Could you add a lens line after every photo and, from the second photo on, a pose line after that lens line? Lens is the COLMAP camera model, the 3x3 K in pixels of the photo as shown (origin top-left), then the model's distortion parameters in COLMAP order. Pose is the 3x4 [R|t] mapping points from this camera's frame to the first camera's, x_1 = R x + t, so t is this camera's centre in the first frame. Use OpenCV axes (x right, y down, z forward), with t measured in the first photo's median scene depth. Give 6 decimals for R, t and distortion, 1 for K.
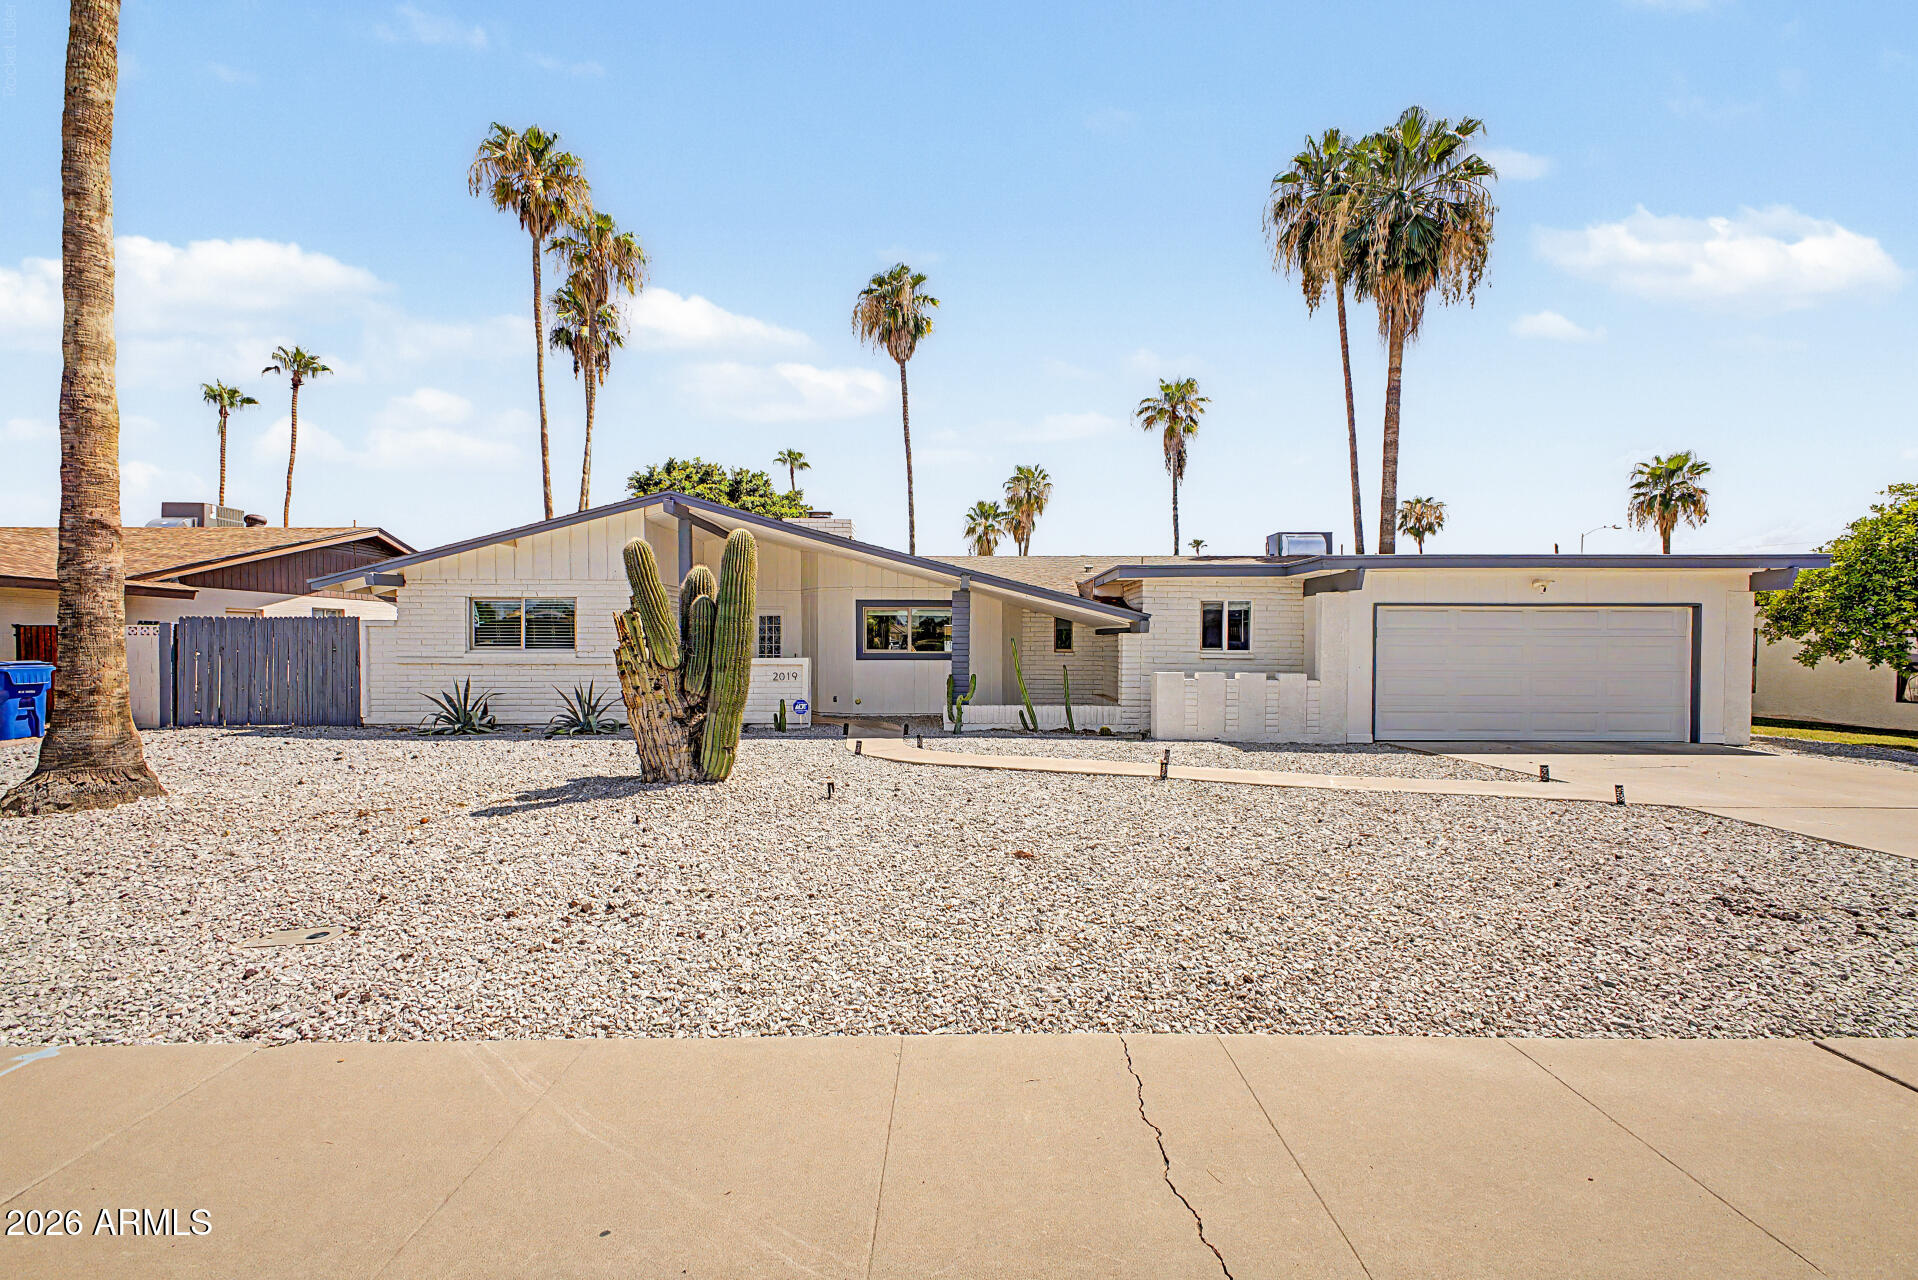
lens RADIAL K [[756.4, 0, 959.0], [0, 756.4, 658.8], [0, 0, 1]] dist [0.018256, -0.004131]
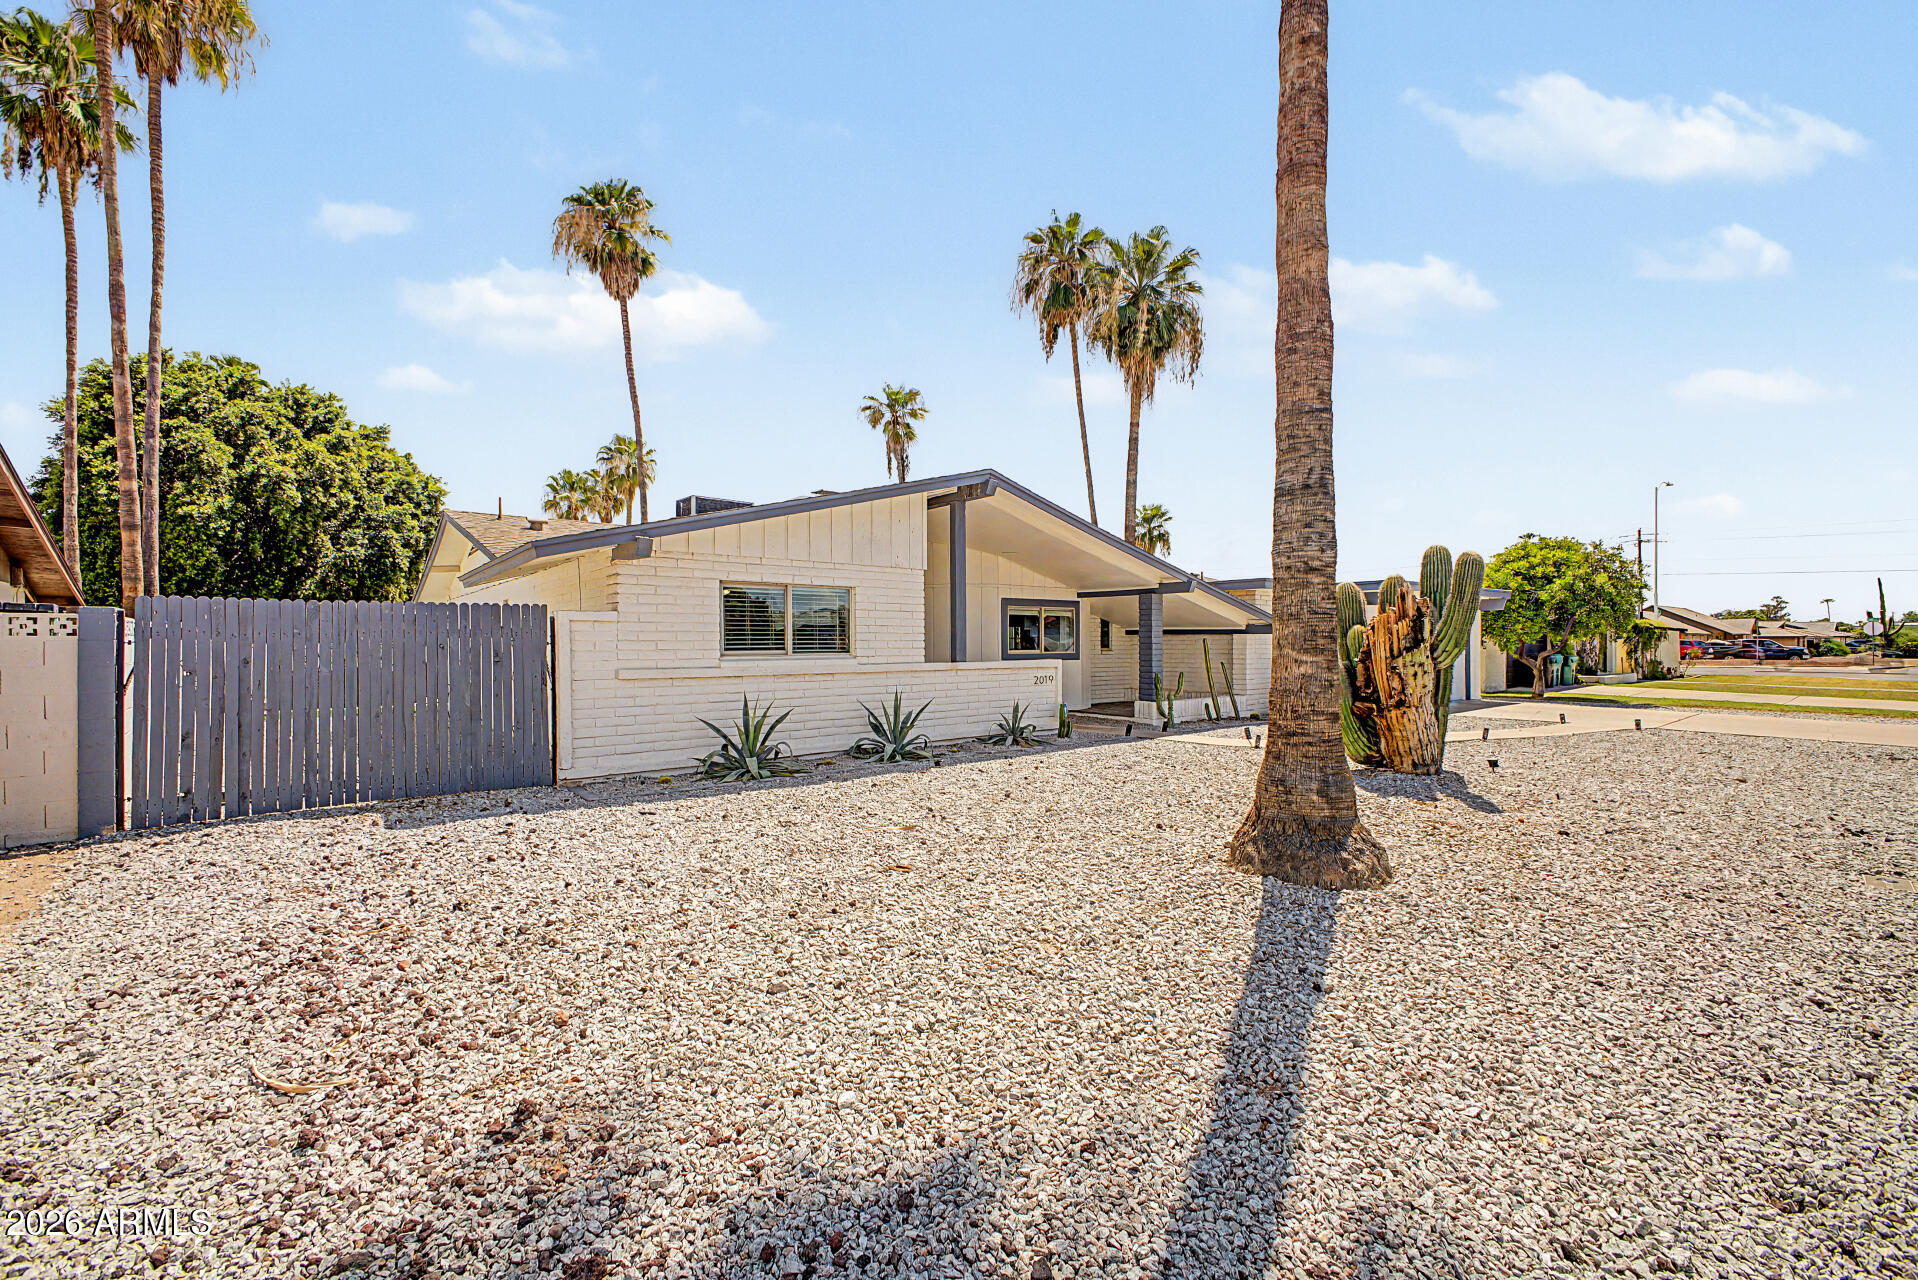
lens RADIAL K [[803.4, 0, 947.3], [0, 803.4, 641.0], [0, 0, 1]] dist [0.012196, -0.002939]
pose [[0.783180, -0.003404, 0.621786, -0.559294], [0.016064, 0.999762, -0.014760, -0.006991], [-0.621588, 0.021548, 0.783048, 0.177326]]
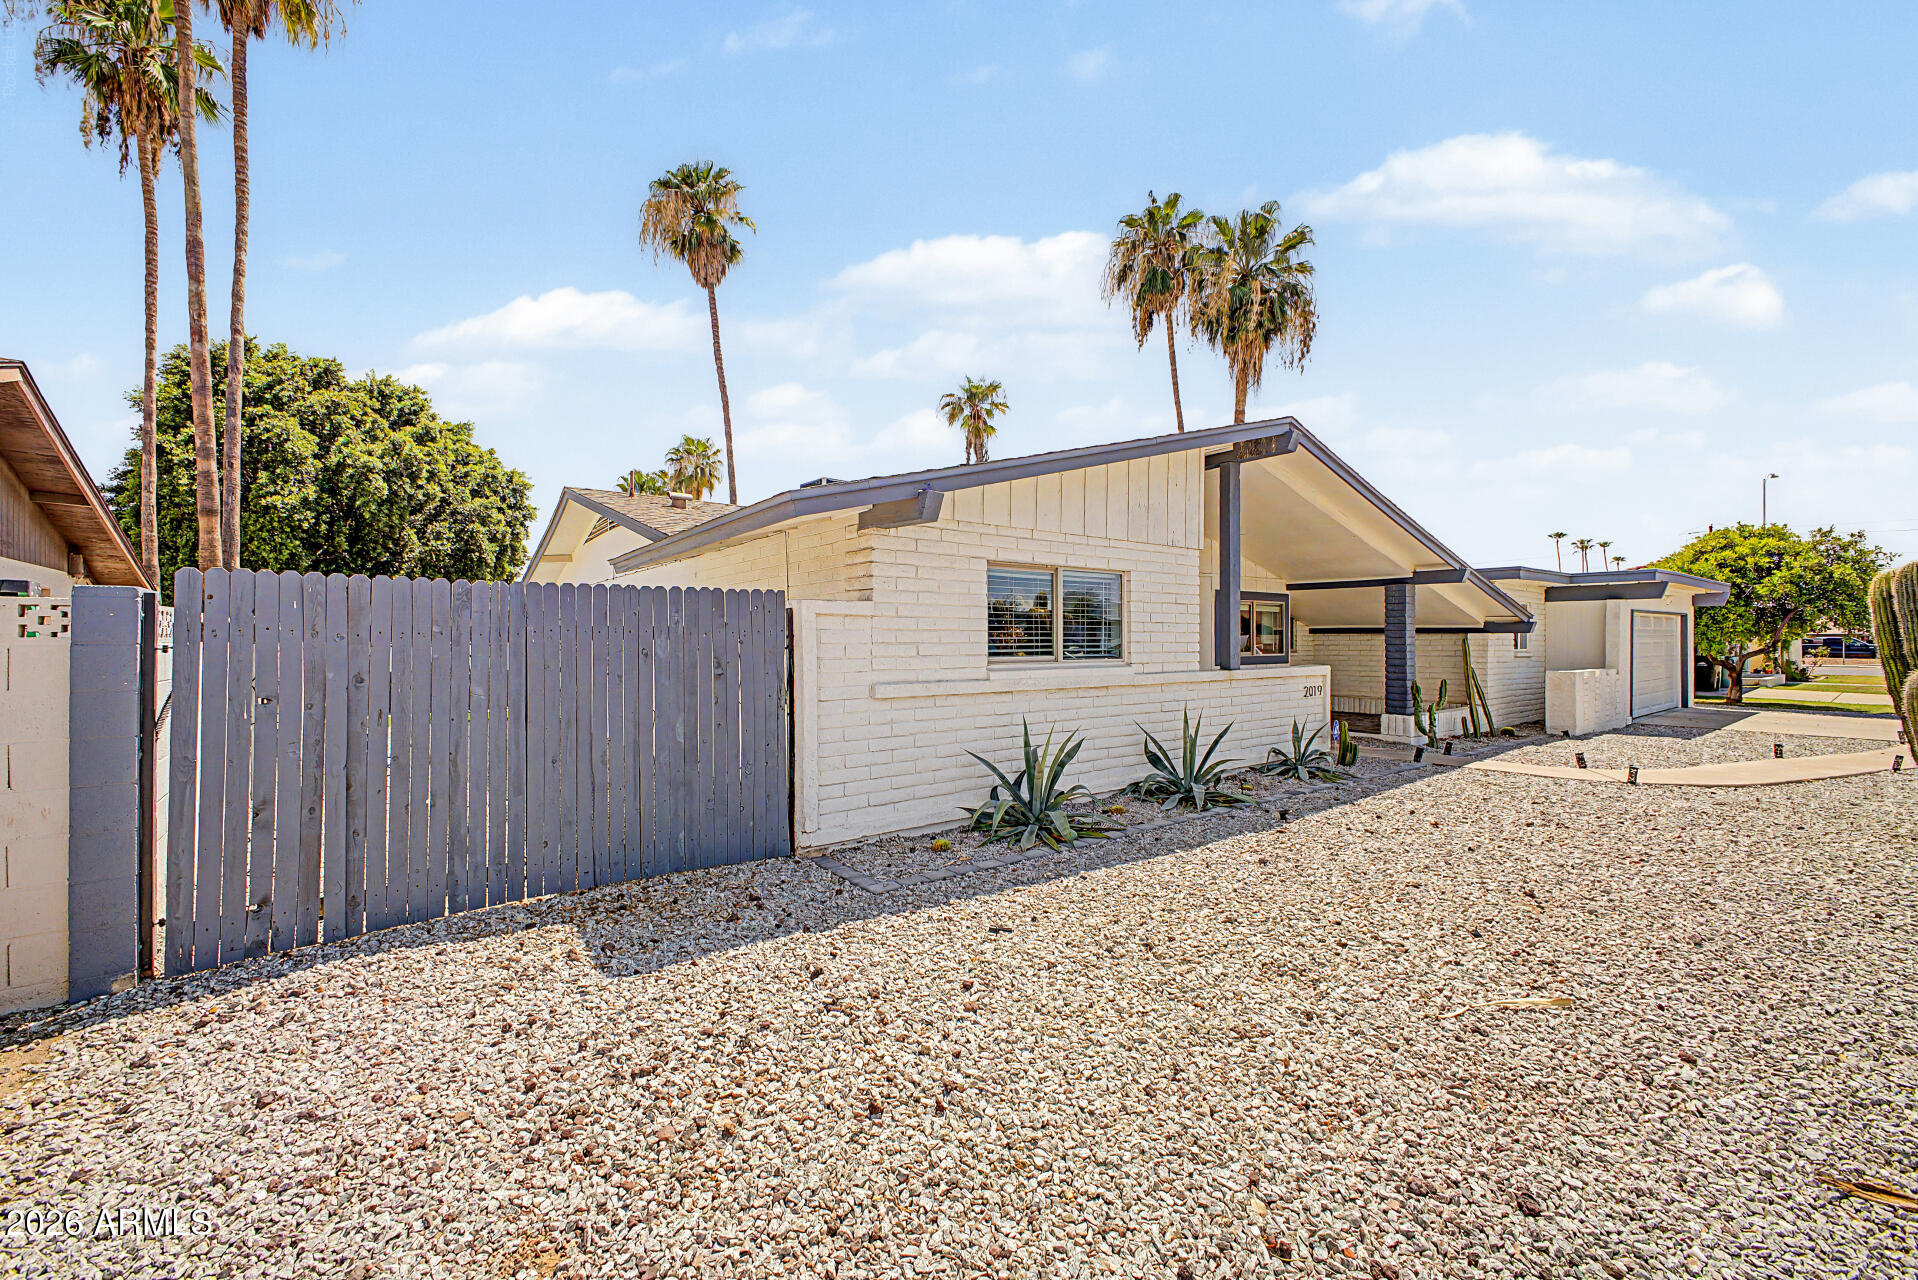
lens RADIAL K [[756.4, 0, 946.1], [0, 756.4, 631.8], [0, 0, 1]] dist [0.018256, -0.004131]
pose [[0.801703, 0.002913, 0.597716, -0.574050], [0.014454, 0.999601, -0.024258, -0.012812], [-0.597548, 0.028087, 0.801341, 0.366951]]
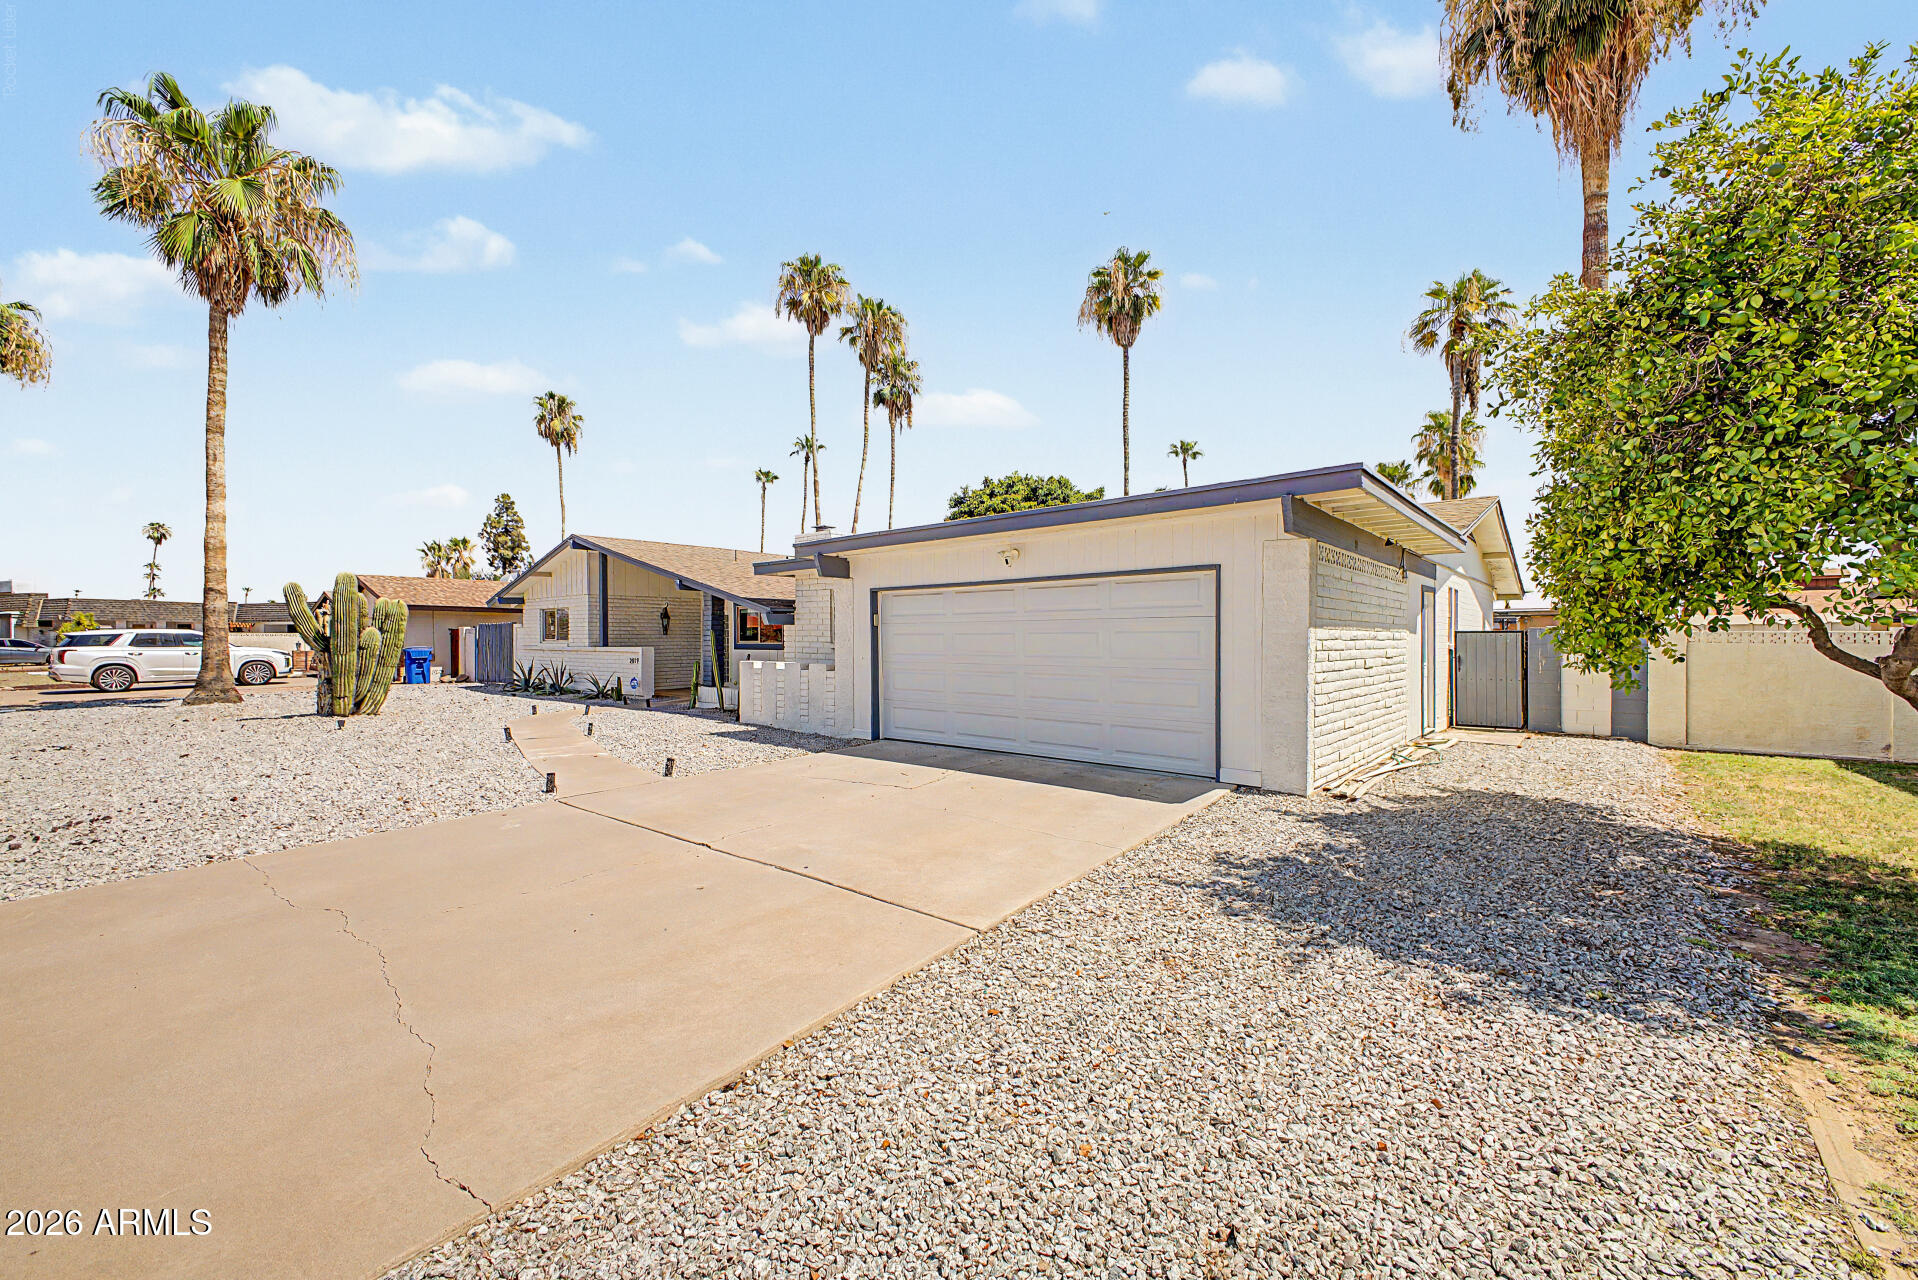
lens RADIAL K [[756.4, 0, 966.8], [0, 756.4, 639.5], [0, 0, 1]] dist [0.018256, -0.004131]
pose [[0.764913, -0.001513, -0.644132, 0.647073], [-0.009311, 0.999867, -0.013404, -0.000183], [0.644066, 0.016250, 0.764797, 0.205768]]
